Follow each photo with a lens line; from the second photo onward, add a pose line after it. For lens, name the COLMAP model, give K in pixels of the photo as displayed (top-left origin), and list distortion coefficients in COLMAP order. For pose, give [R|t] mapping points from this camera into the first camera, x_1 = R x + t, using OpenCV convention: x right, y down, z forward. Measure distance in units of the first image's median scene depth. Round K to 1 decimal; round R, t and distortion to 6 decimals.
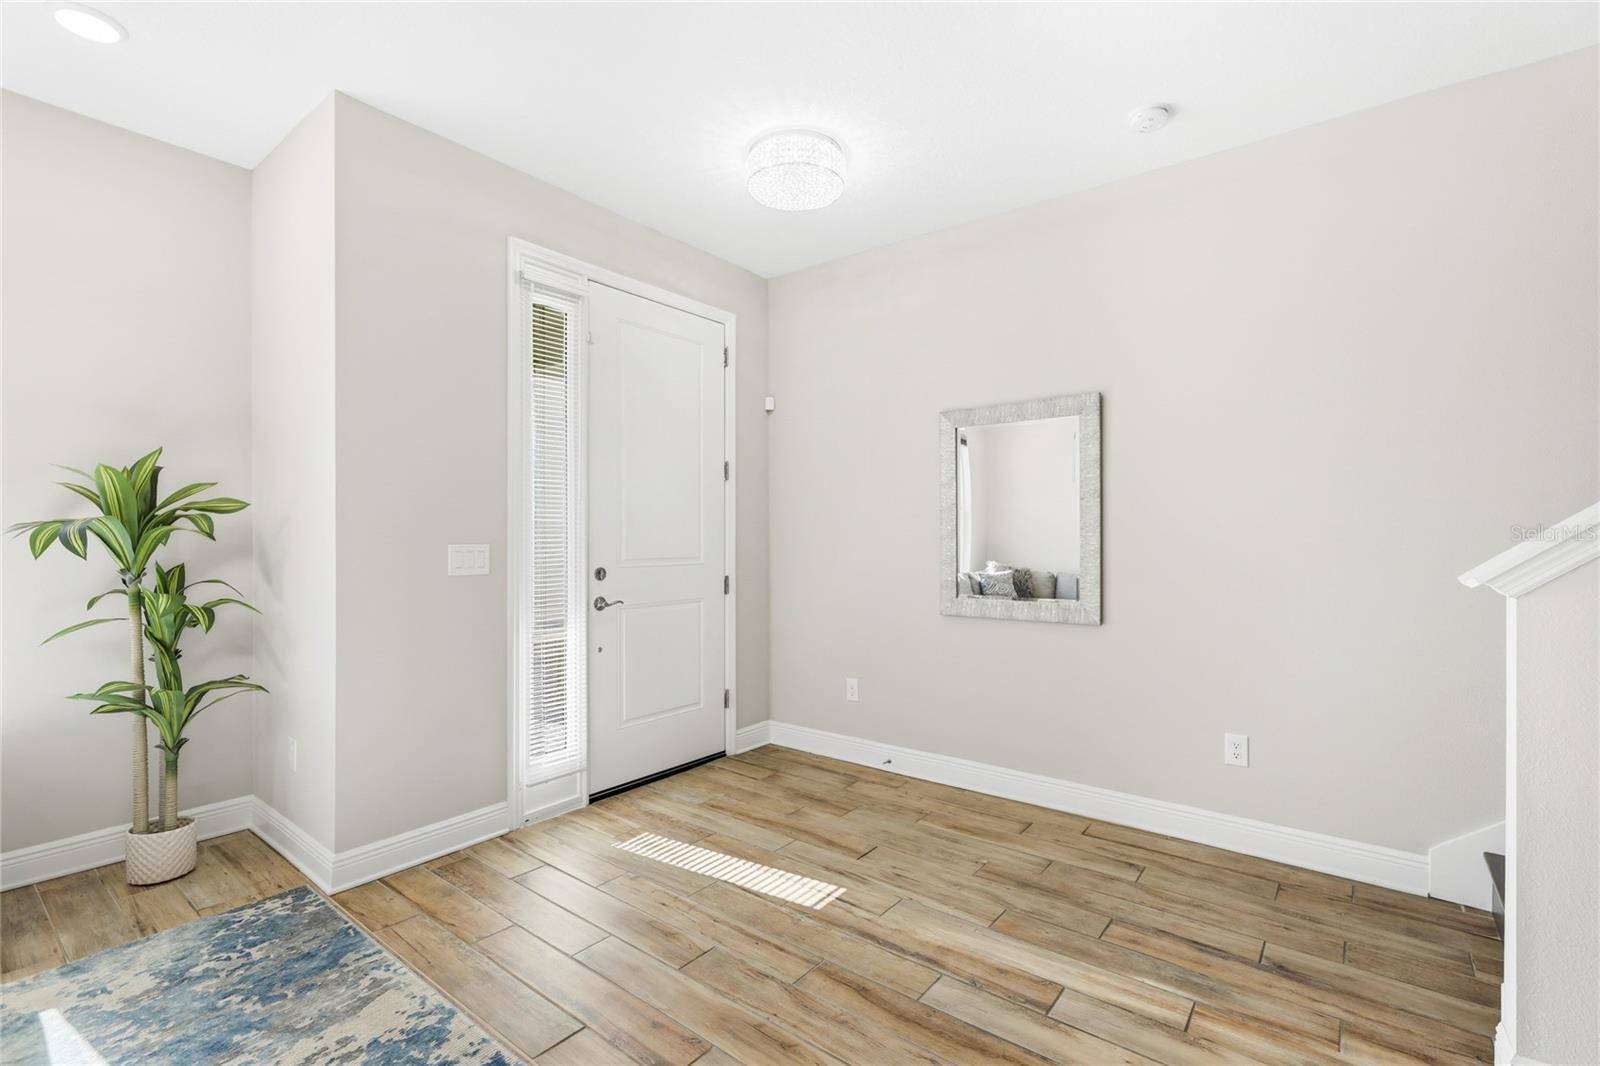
lens RADIAL K [[716.3, 0, 800.0], [0, 716.3, 533.0], [0, 0, 1]] dist [-0.001150, -0.000053]
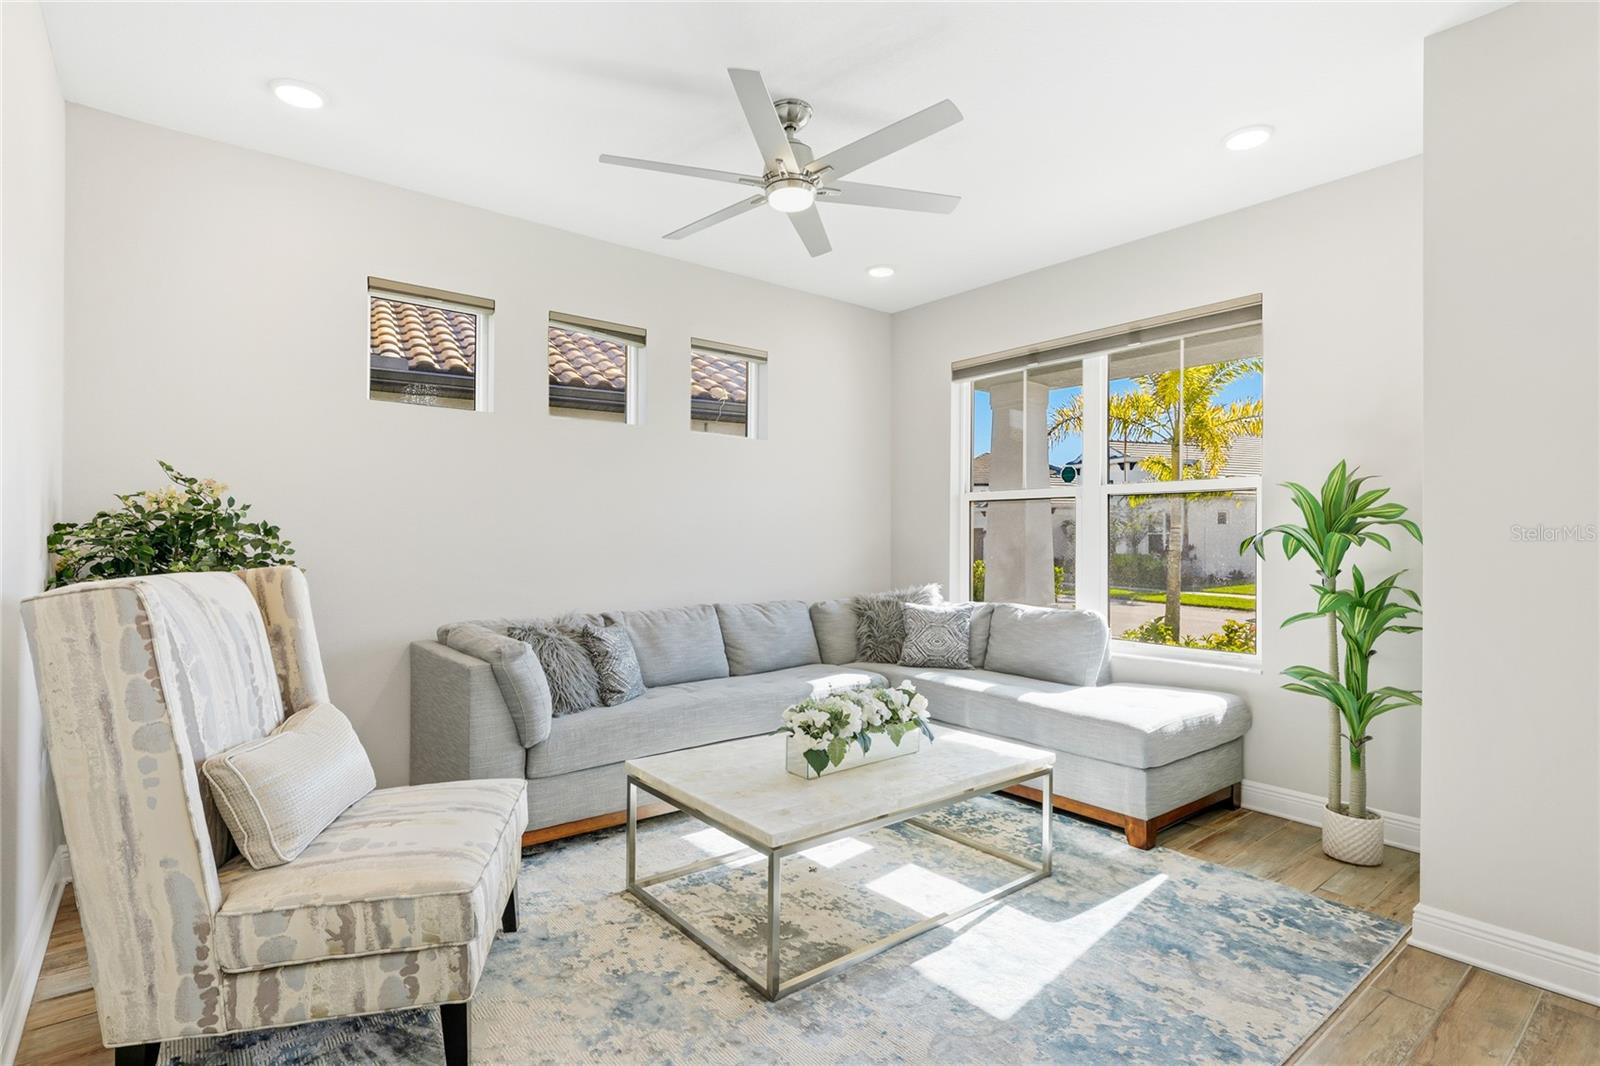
lens RADIAL K [[798.3, 0, 800.0], [0, 798.3, 533.0], [0, 0, 1]] dist [-0.005344, -0.000784]
pose [[-0.225862, -0.011993, -0.974086, 0.481807], [-0.007754, 0.999915, -0.010513, 0.010438], [0.974128, 0.005178, -0.225936, 0.480687]]
